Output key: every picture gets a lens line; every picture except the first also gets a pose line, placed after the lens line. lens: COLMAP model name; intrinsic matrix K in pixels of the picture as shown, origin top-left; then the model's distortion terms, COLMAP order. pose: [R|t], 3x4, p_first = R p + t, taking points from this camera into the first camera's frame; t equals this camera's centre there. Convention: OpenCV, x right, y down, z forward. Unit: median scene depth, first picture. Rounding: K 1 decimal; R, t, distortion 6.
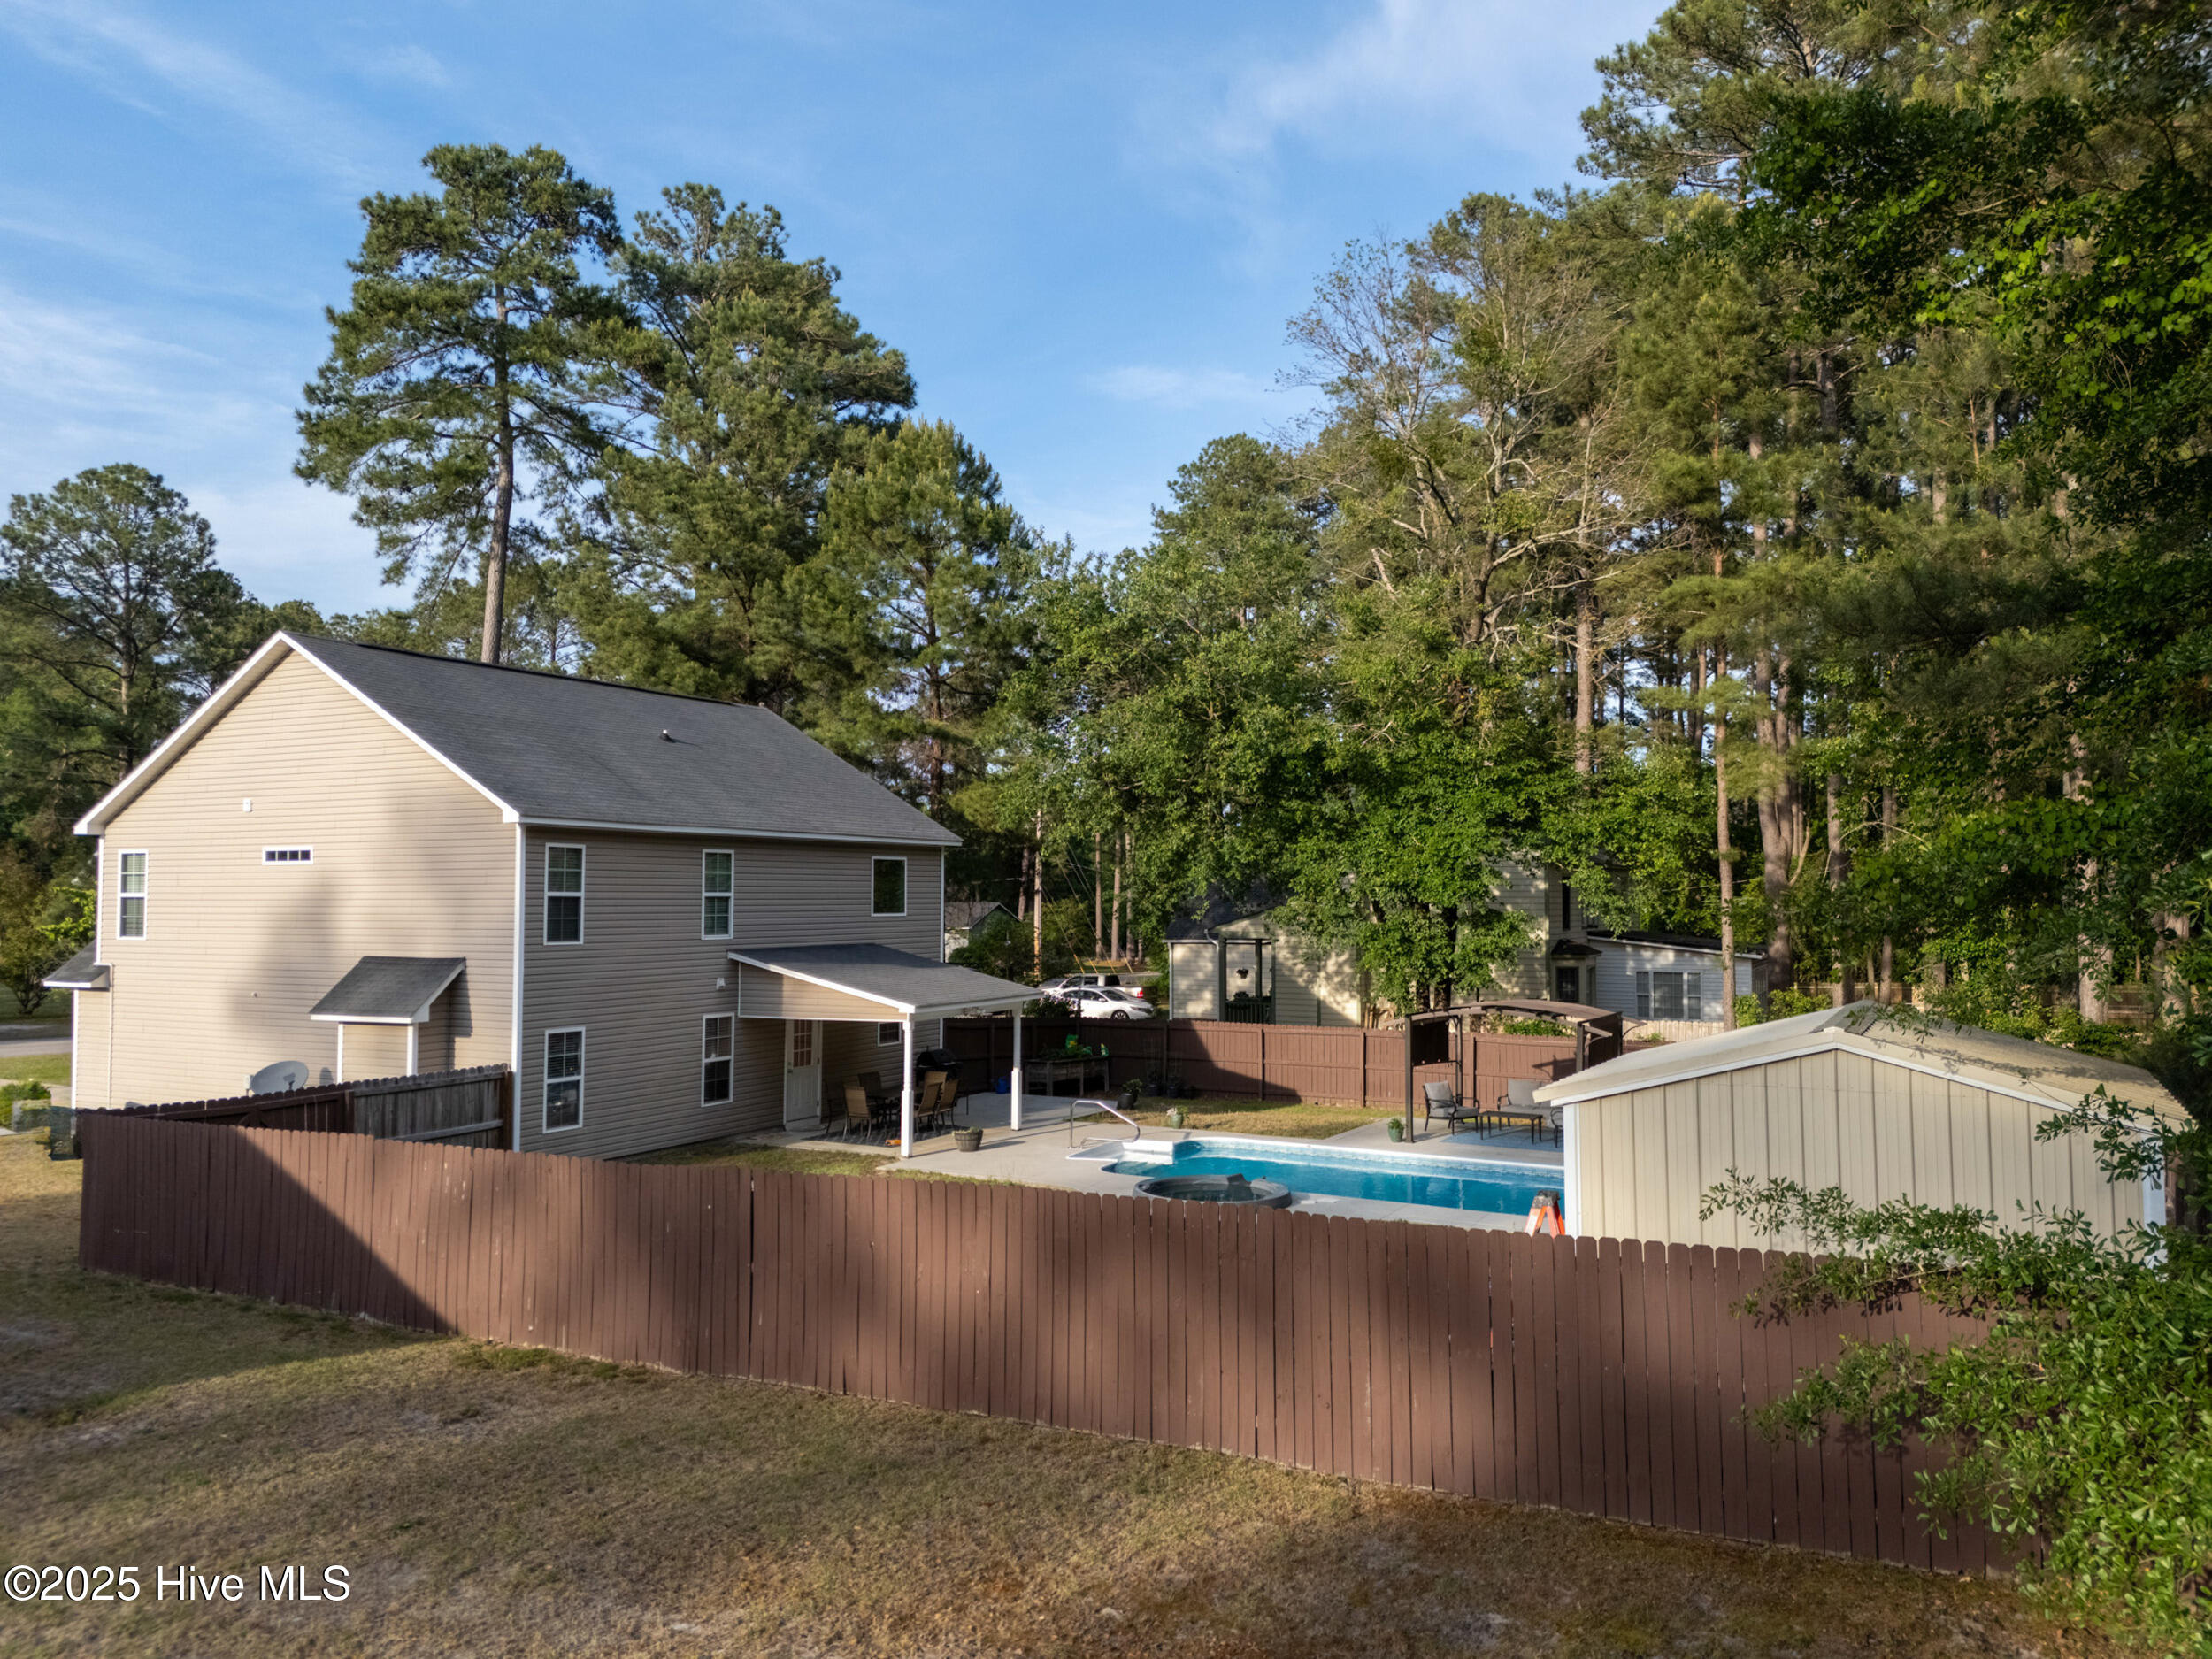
lens RADIAL K [[1570.7, 0, 1046.2], [0, 1570.7, 828.7], [0, 0, 1]] dist [-0.000547, -0.000068]
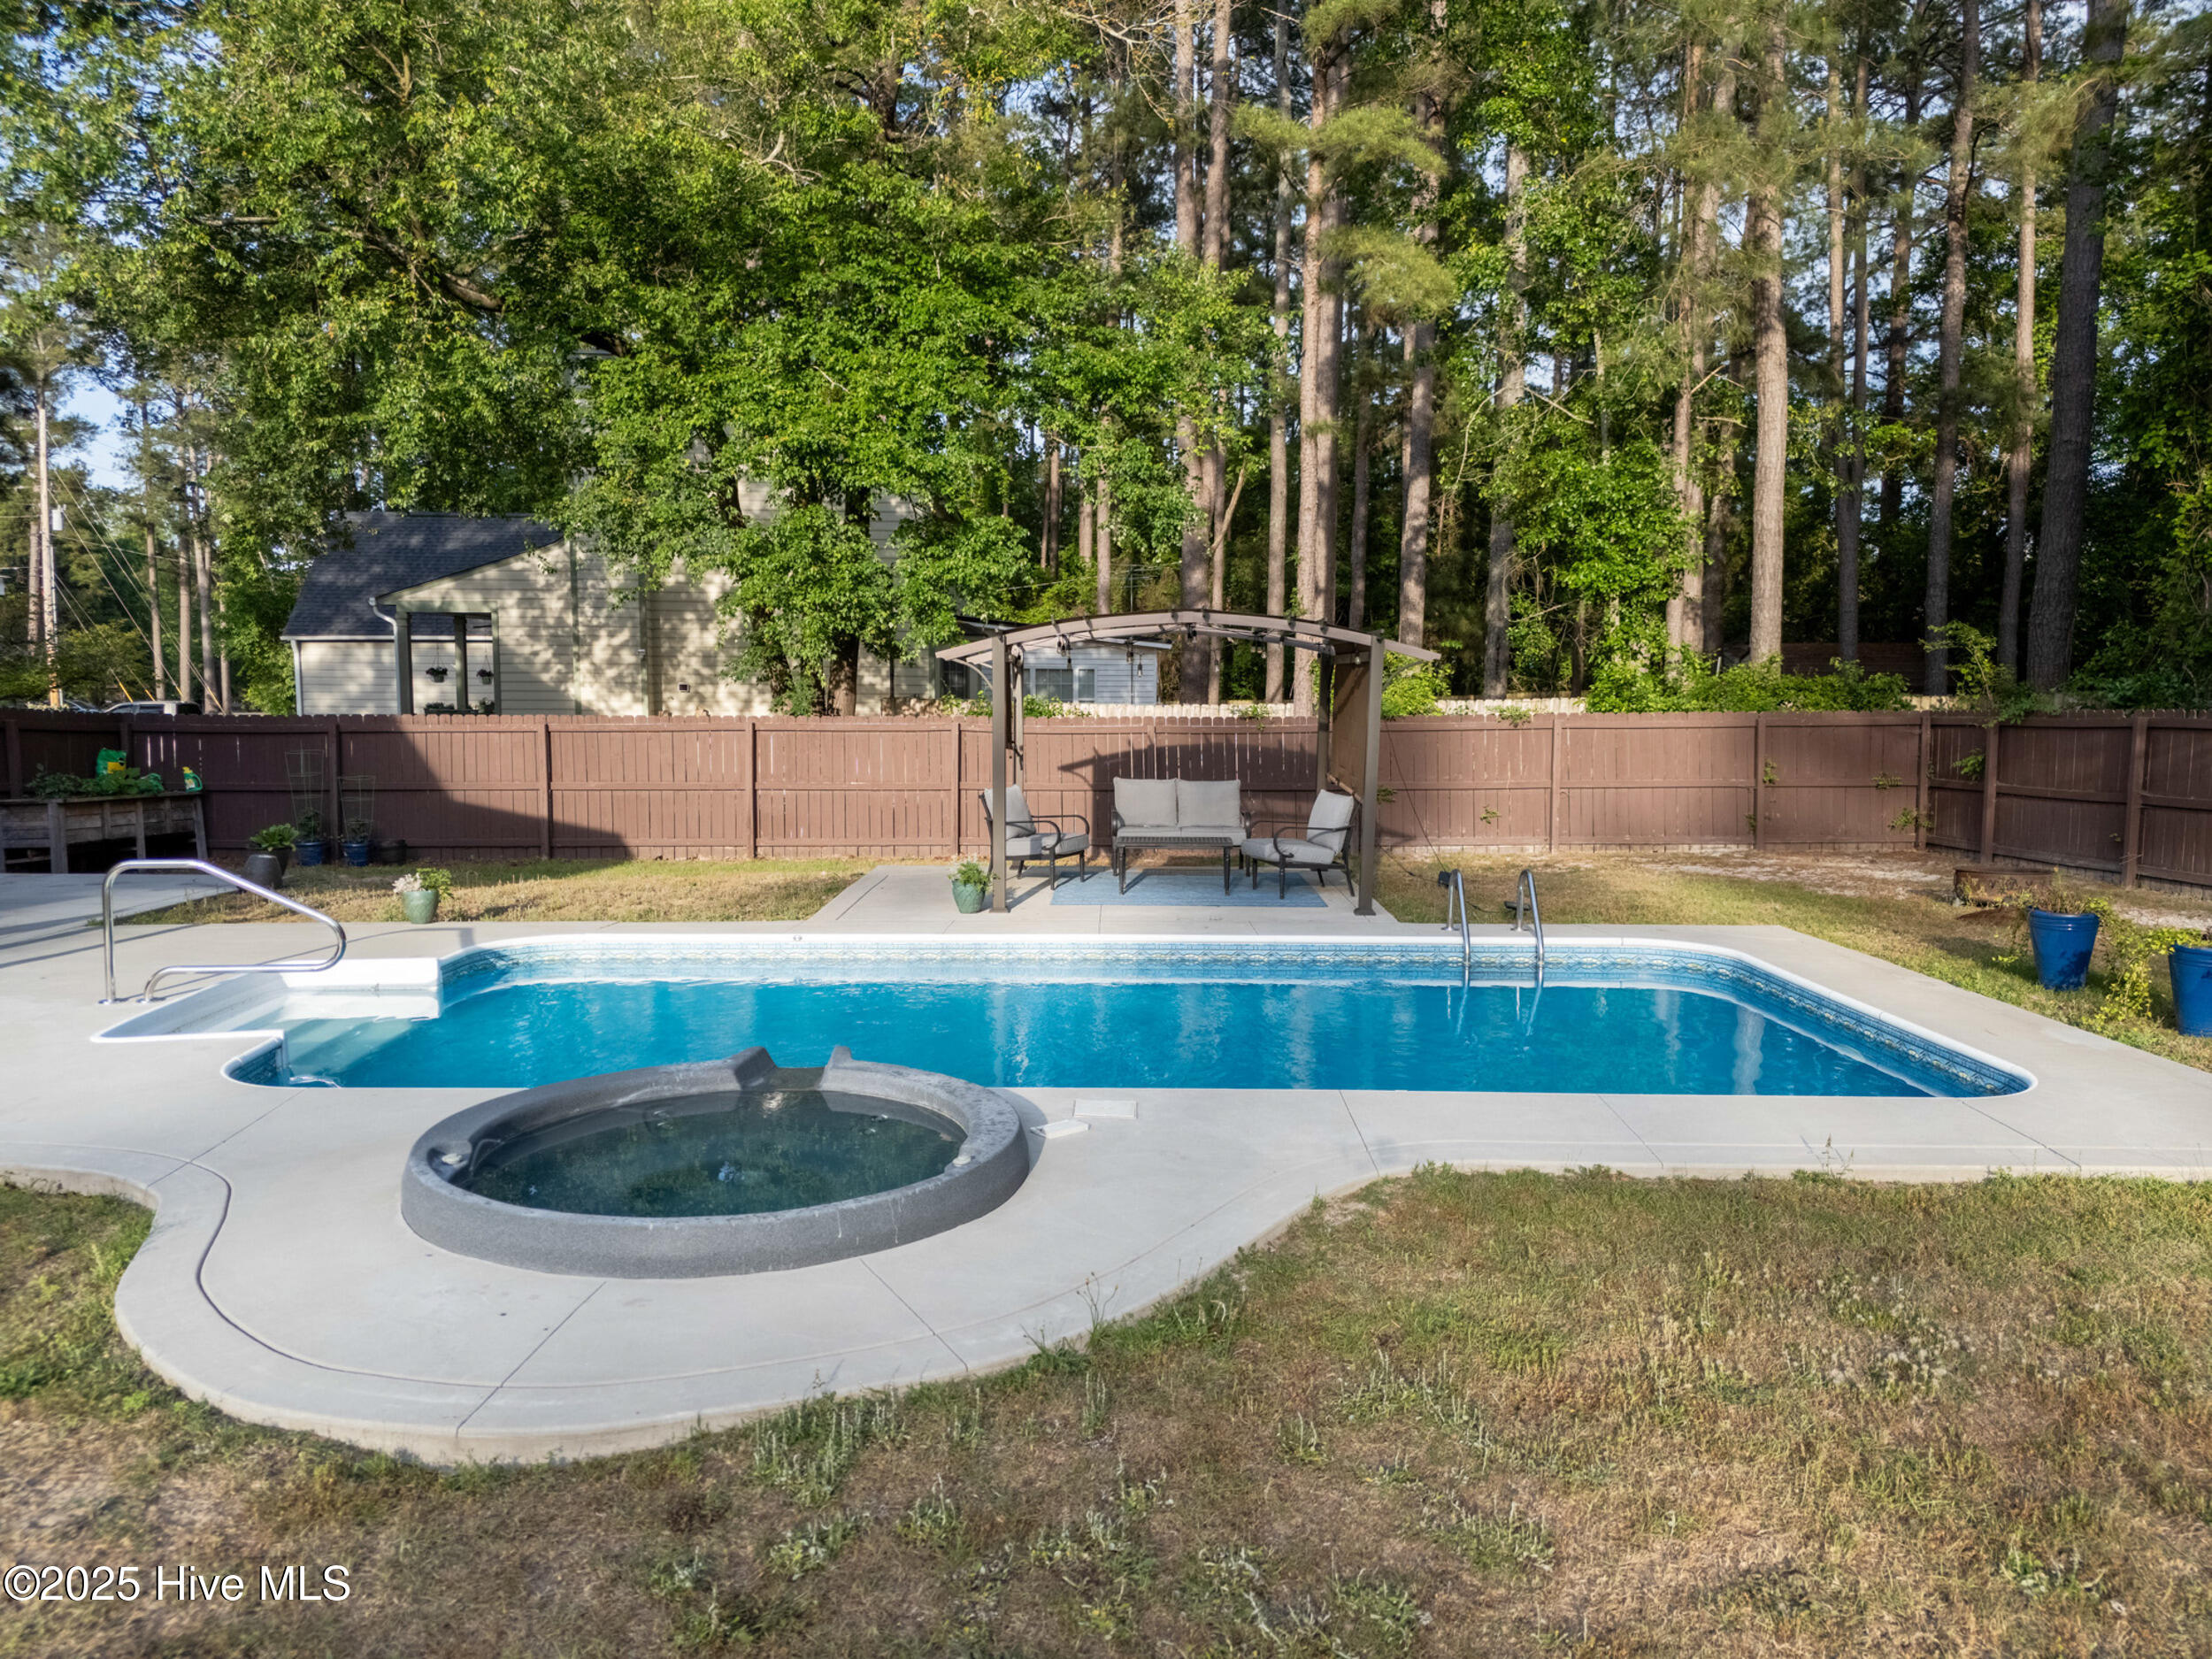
lens RADIAL K [[1629.7, 0, 1106.0], [0, 1629.7, 829.5], [0, 0, 1]] dist [0.052449, 0.000687]
pose [[0.852547, -0.048548, 0.520391, 0.011936], [-0.028085, 0.989983, 0.138367, 0.089745], [-0.521896, -0.132580, 0.842643, 0.481341]]
